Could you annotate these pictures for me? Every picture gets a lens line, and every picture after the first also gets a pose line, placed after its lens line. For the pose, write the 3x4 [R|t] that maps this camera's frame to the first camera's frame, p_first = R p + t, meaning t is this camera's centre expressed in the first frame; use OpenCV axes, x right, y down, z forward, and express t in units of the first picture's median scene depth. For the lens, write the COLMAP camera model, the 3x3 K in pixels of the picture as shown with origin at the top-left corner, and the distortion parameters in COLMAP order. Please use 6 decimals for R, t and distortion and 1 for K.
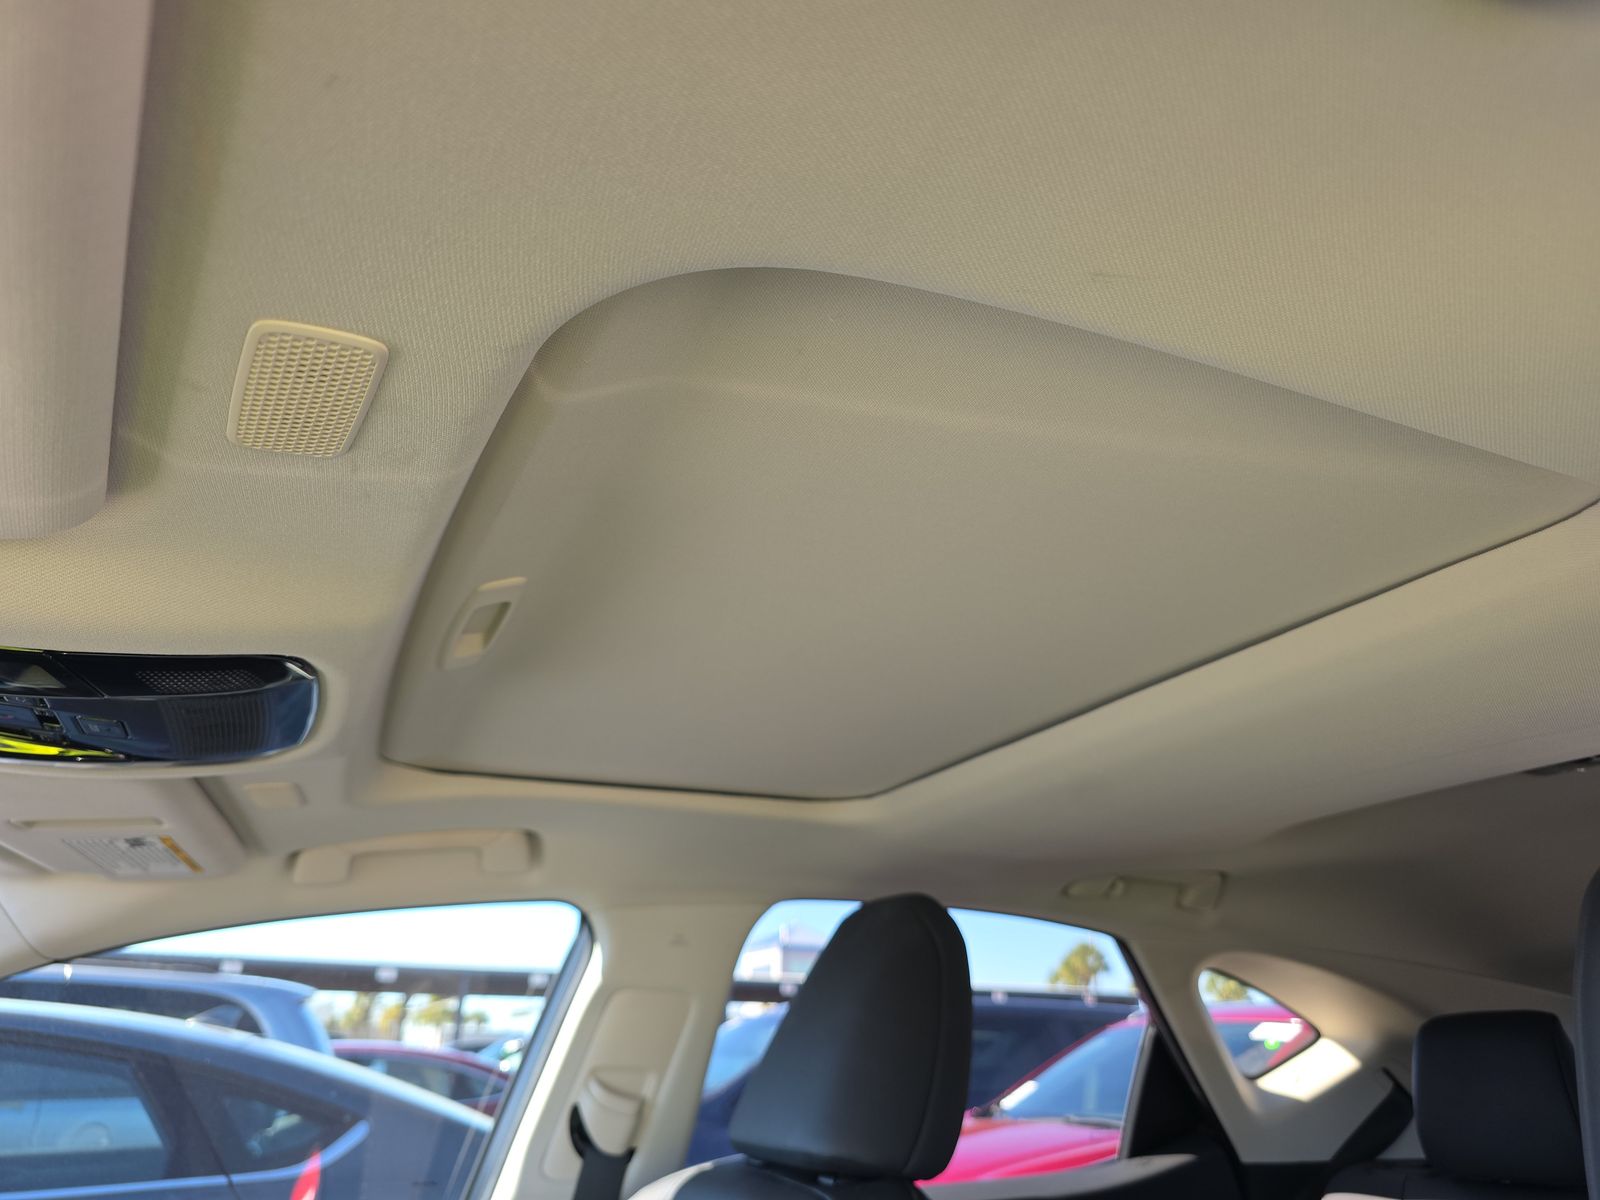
lens RADIAL K [[1076.9, 0, 800.0], [0, 1076.9, 600.0], [0, 0, 1]] dist [-0.006802, -0.003582]
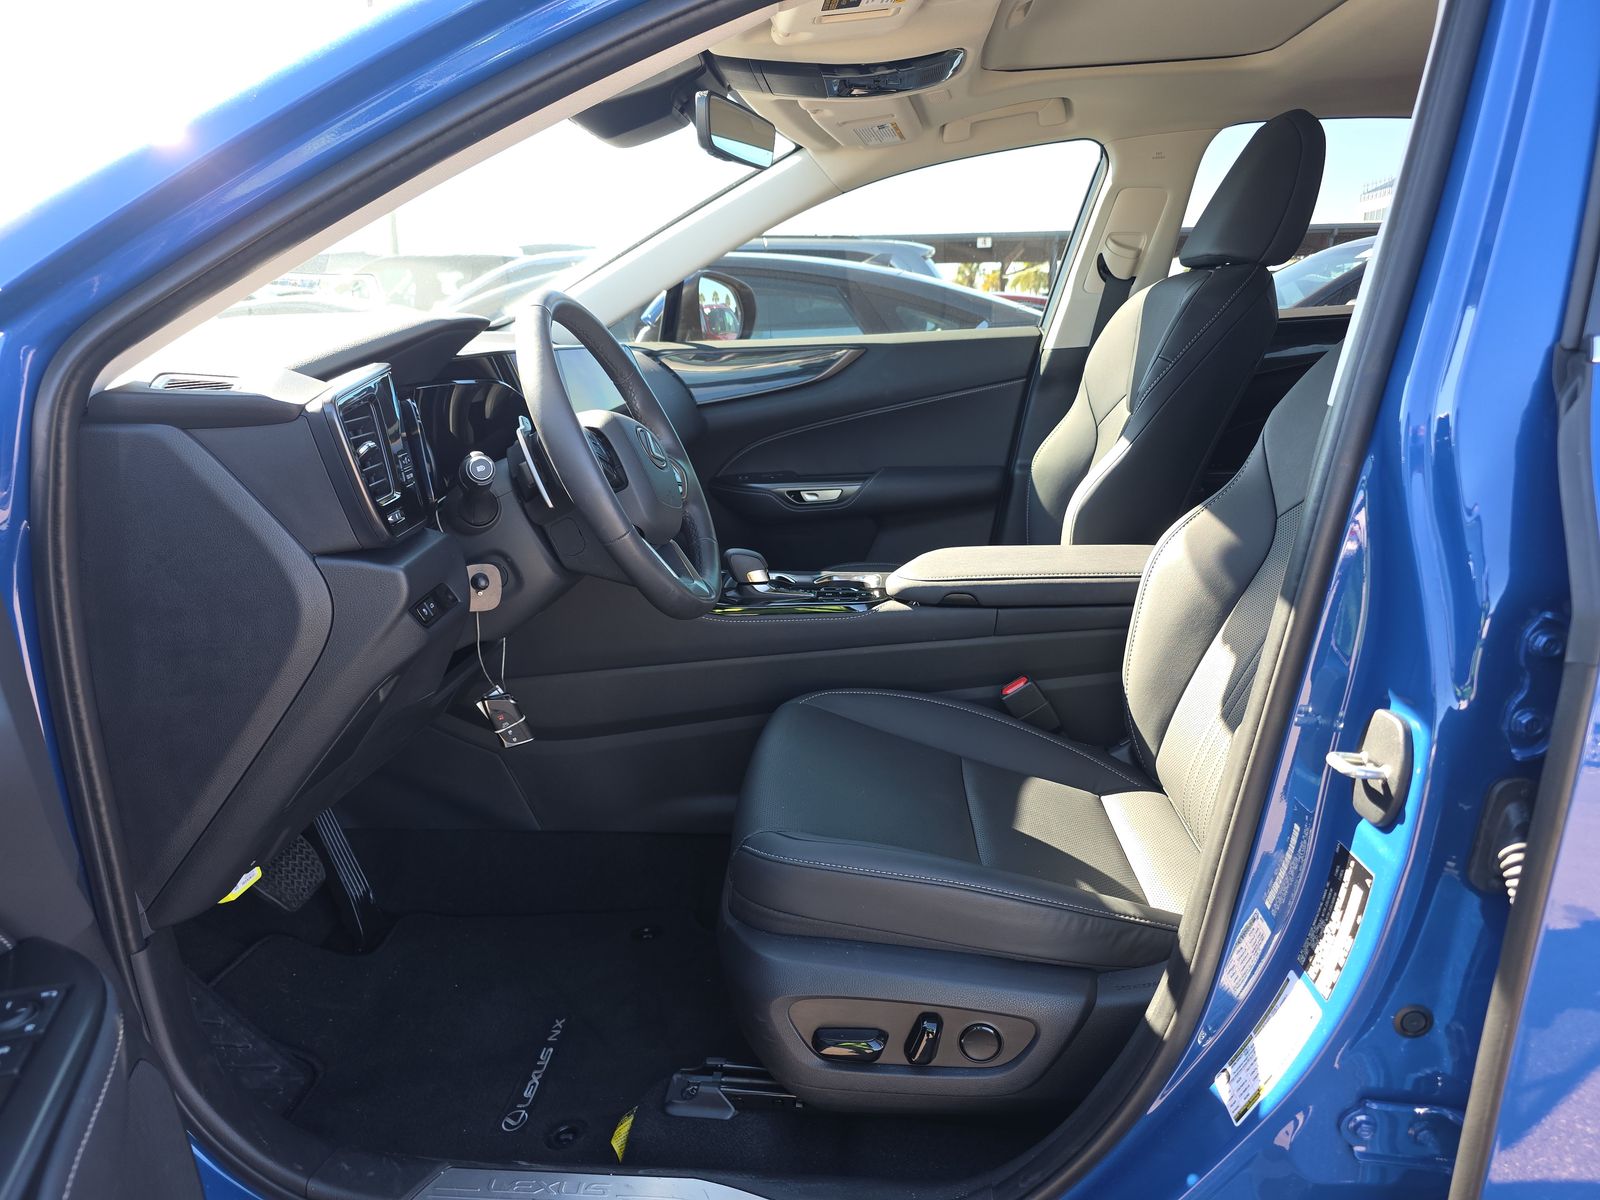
lens RADIAL K [[1076.9, 0, 800.0], [0, 1076.9, 600.0], [0, 0, 1]] dist [-0.006802, -0.003582]
pose [[0.871952, 0.100385, -0.479189, 0.283614], [0.212607, 0.804014, 0.555302, -0.183570], [0.441019, -0.586076, 0.679719, -0.822767]]
